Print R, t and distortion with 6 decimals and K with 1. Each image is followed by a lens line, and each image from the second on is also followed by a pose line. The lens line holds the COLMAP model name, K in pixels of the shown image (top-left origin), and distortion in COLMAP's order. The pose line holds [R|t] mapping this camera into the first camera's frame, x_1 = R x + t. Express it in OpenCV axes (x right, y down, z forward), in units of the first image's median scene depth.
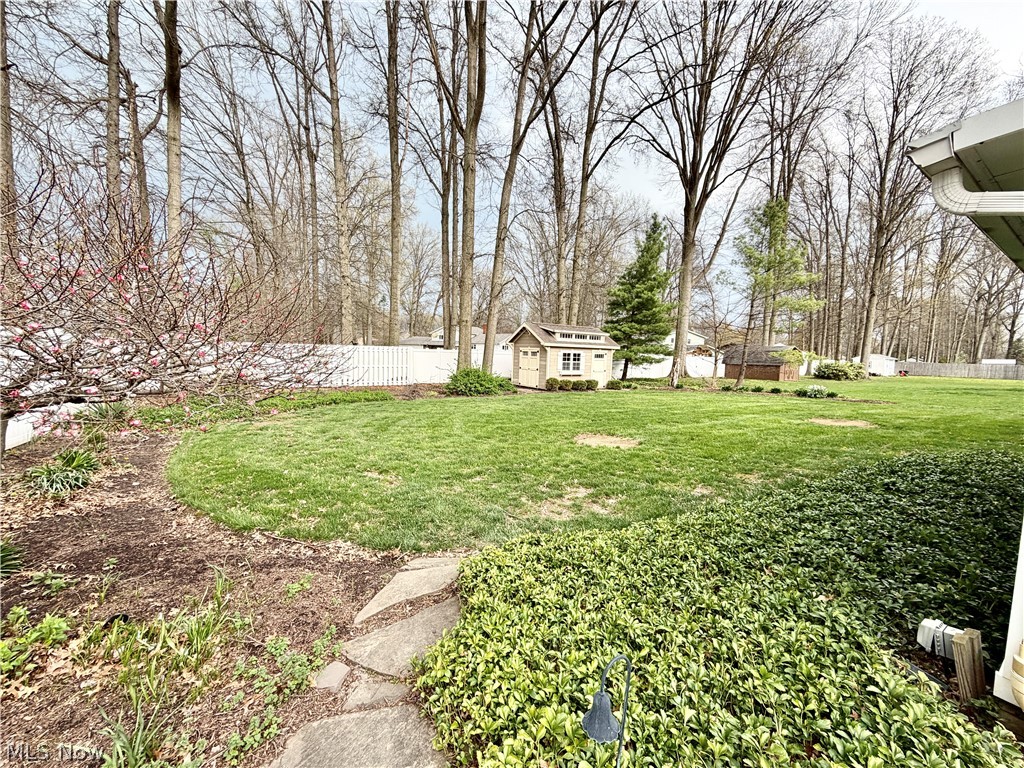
lens RADIAL K [[411.1, 0, 511.9], [0, 411.1, 385.5], [0, 0, 1]] dist [0.000269, 0.000030]
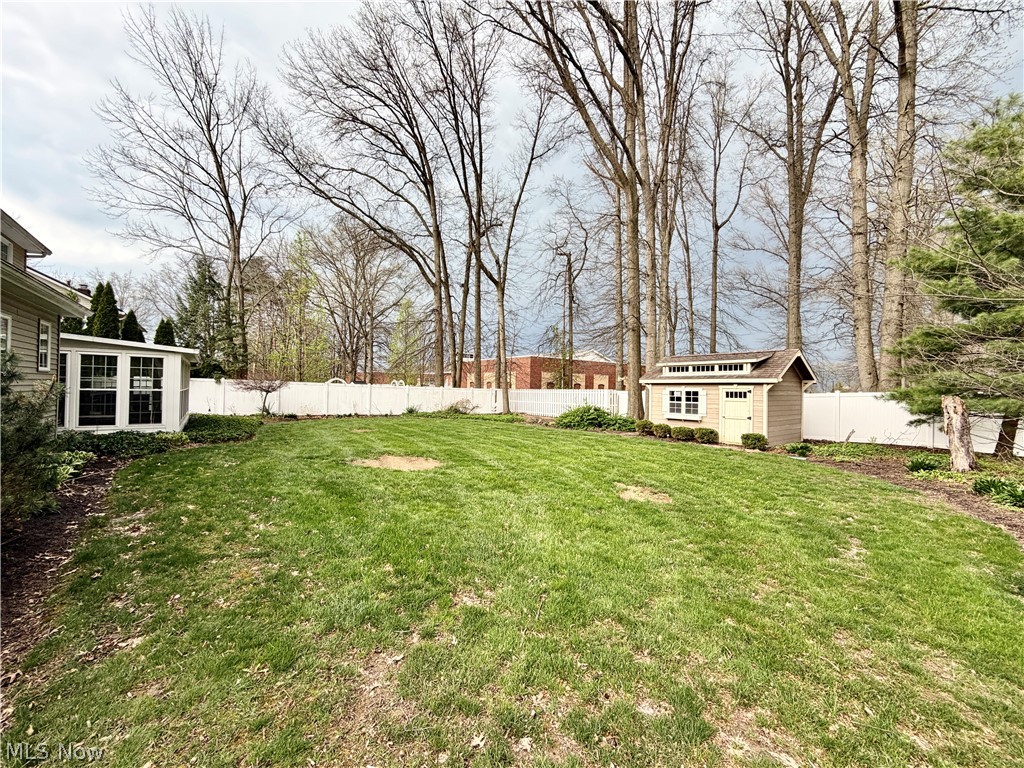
lens RADIAL K [[411.1, 0, 511.8], [0, 411.1, 382.9], [0, 0, 1]] dist [0.000269, 0.000030]
pose [[0.051684, -0.044833, -0.997657, 0.890177], [-0.094266, 0.994312, -0.049566, -0.025565], [0.994205, 0.096607, 0.047164, 0.642357]]
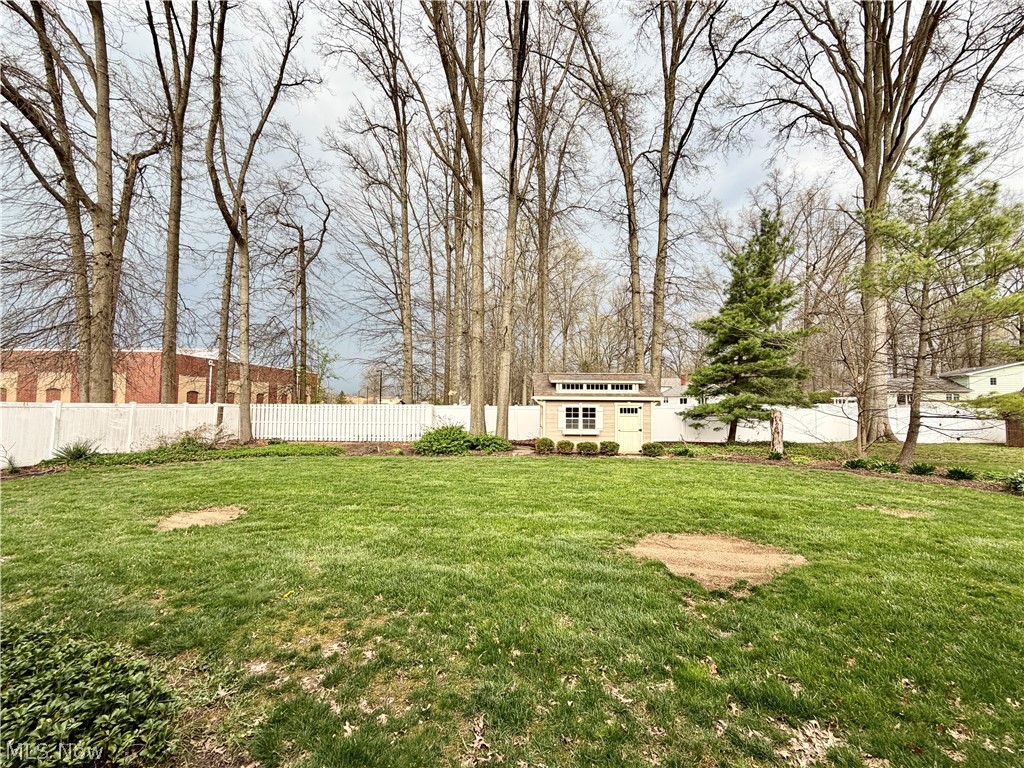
lens RADIAL K [[411.1, 0, 511.7], [0, 411.1, 384.5], [0, 0, 1]] dist [0.000269, 0.000030]
pose [[0.827037, -0.049612, -0.559954, 0.486127], [-0.029836, 0.990820, -0.131853, -0.013157], [0.561356, 0.125754, 0.817964, 0.258048]]
